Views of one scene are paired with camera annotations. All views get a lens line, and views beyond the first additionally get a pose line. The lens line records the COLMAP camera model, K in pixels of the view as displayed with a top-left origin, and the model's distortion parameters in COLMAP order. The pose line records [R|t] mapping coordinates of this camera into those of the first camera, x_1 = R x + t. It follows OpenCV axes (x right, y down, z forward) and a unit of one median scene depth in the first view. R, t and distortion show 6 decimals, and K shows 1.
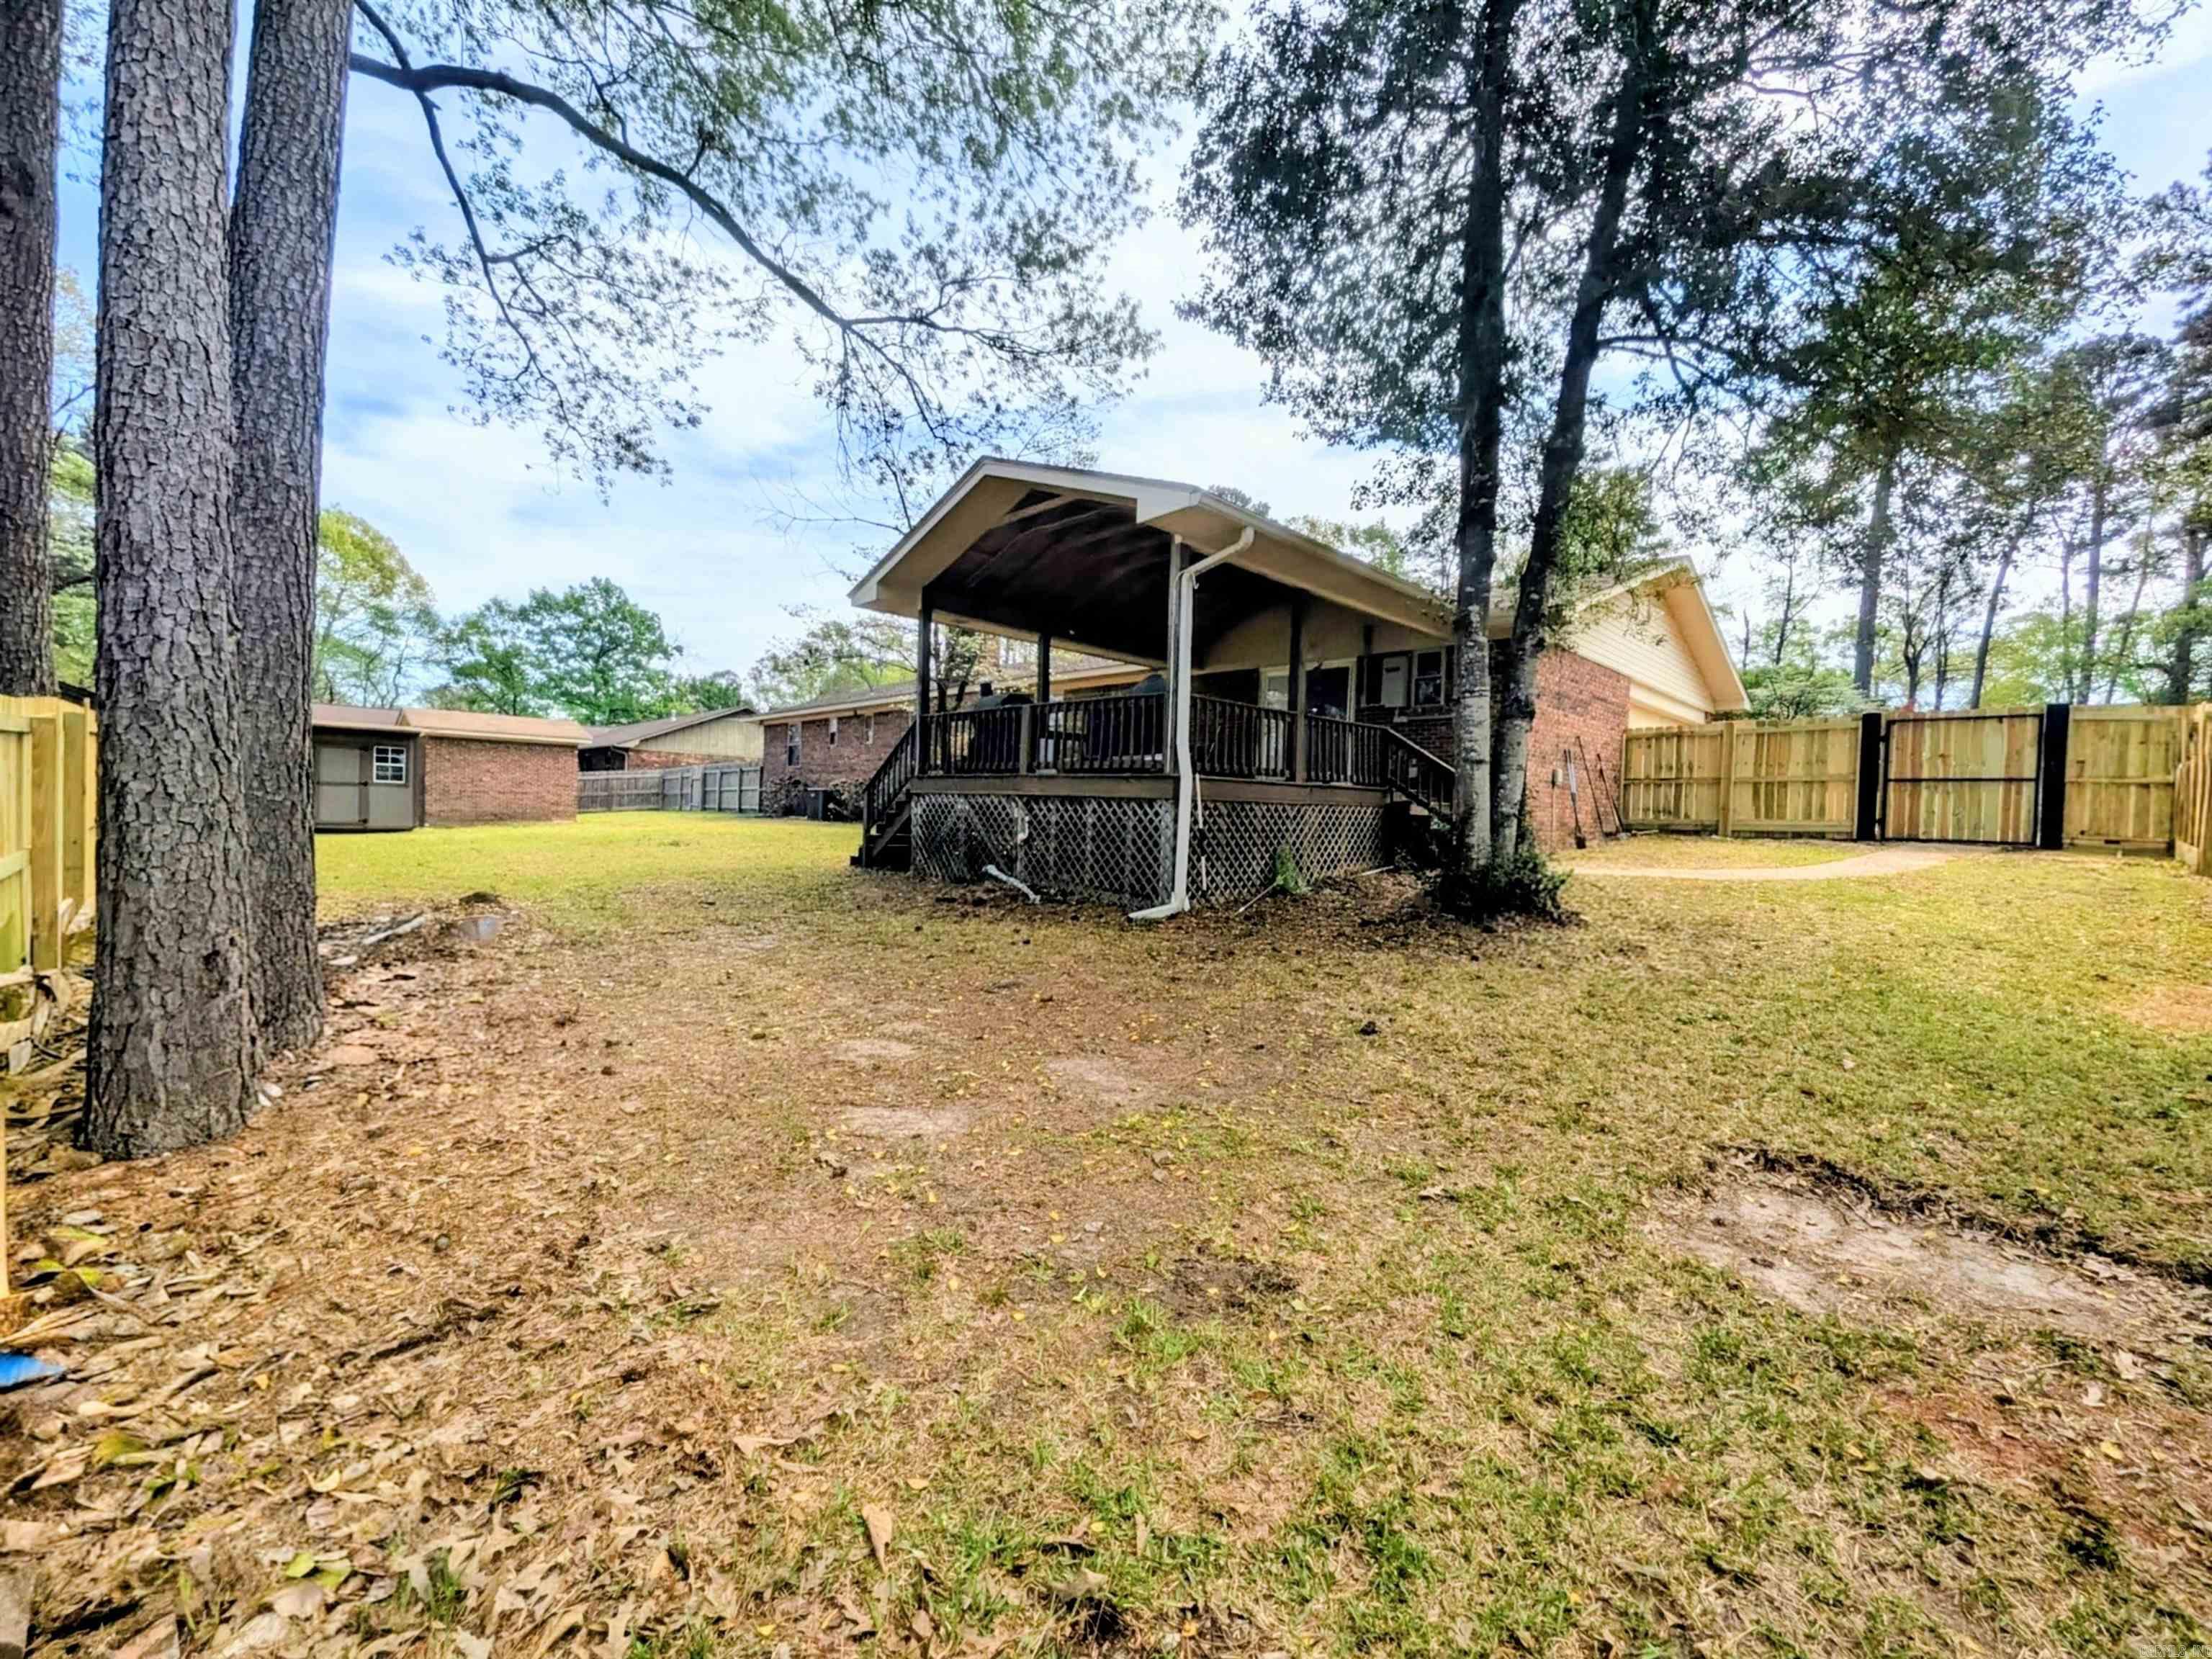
lens RADIAL K [[872.9, 0, 1113.5], [0, 872.9, 828.3], [0, 0, 1]] dist [0.004876, -0.000101]
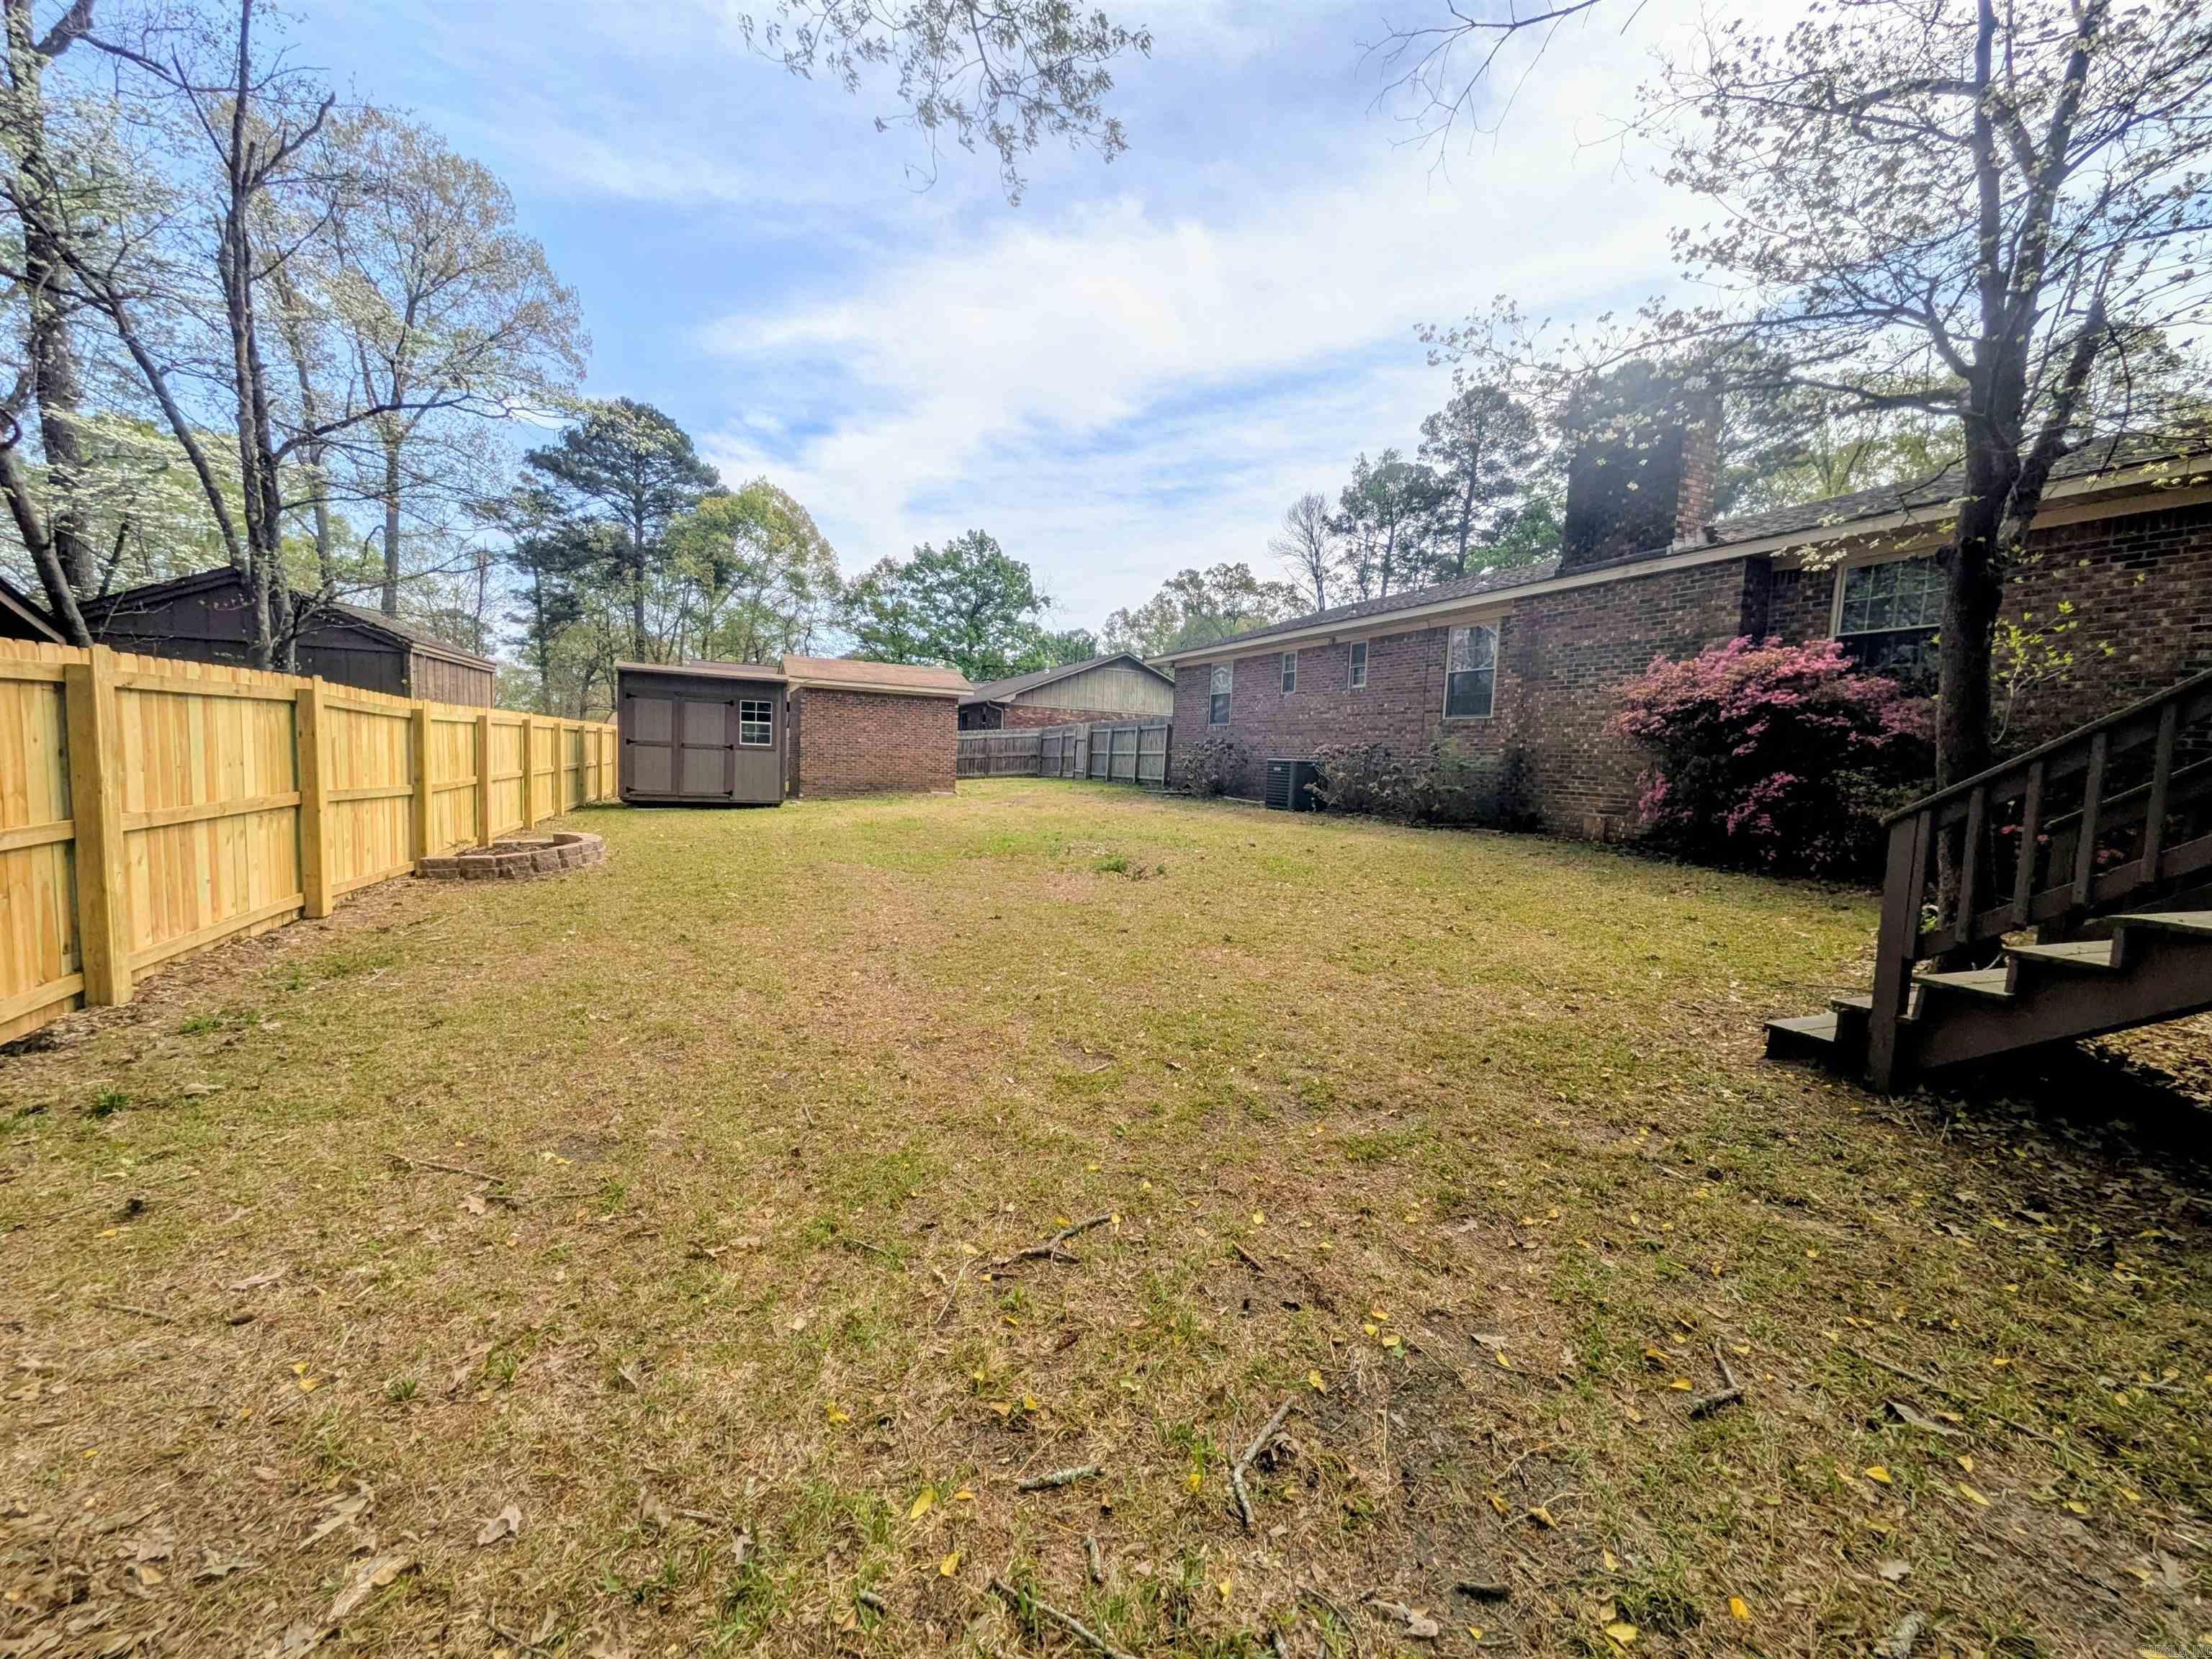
lens RADIAL K [[872.9, 0, 1113.5], [0, 872.9, 828.3], [0, 0, 1]] dist [0.004876, -0.000101]
pose [[0.934047, 0.041318, -0.354752, -0.084120], [-0.023832, 0.998282, 0.053523, -0.009629], [0.356354, -0.041539, 0.933427, 0.131191]]
